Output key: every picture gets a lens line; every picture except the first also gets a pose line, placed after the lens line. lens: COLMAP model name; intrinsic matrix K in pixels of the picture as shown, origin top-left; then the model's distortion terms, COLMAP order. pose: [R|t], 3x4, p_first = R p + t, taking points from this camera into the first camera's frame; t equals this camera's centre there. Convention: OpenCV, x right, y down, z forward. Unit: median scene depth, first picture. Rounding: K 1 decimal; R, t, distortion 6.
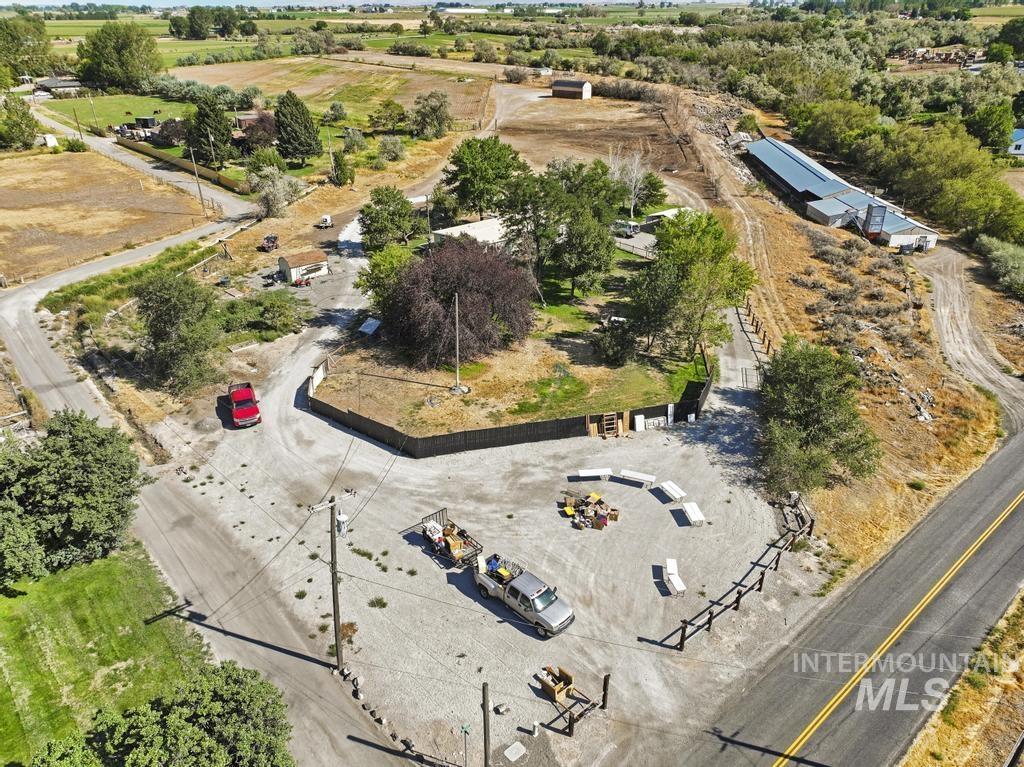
lens RADIAL K [[763.1, 0, 512.0], [0, 763.1, 383.5], [0, 0, 1]] dist [0.012473, 0.001069]
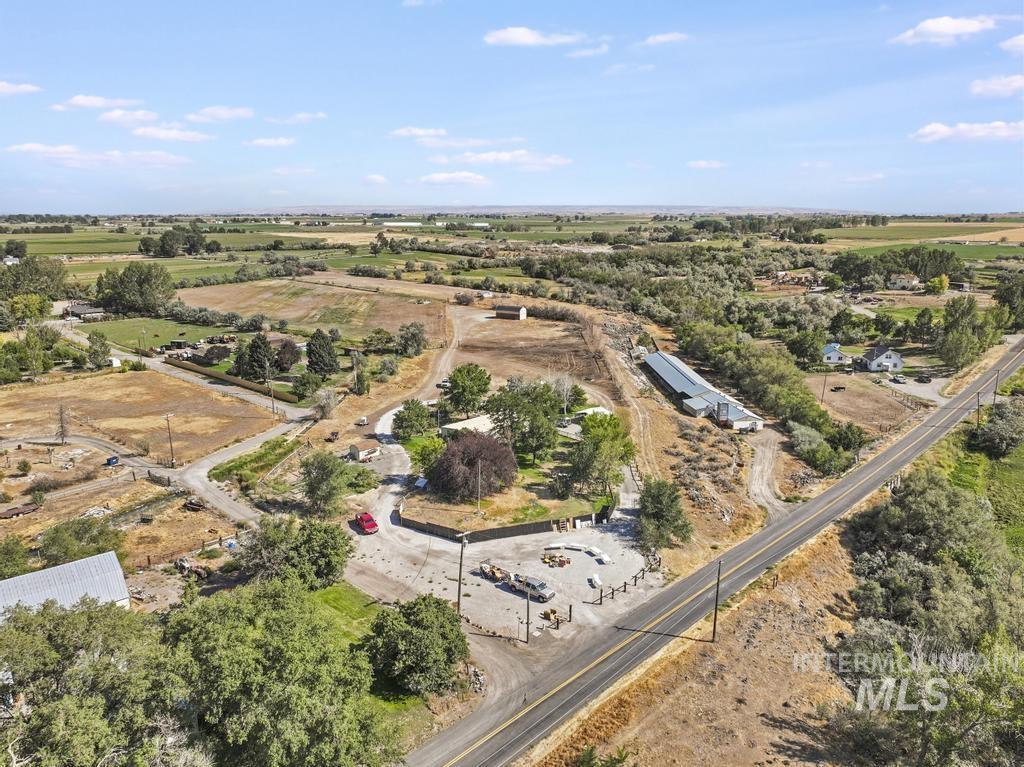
lens RADIAL K [[763.1, 0, 512.0], [0, 763.1, 383.5], [0, 0, 1]] dist [0.012473, 0.001069]
pose [[0.995805, -0.017006, 0.089906, -0.089732], [0.037971, 0.970781, -0.236944, 0.084738], [-0.083250, 0.239364, 0.967354, -0.504892]]
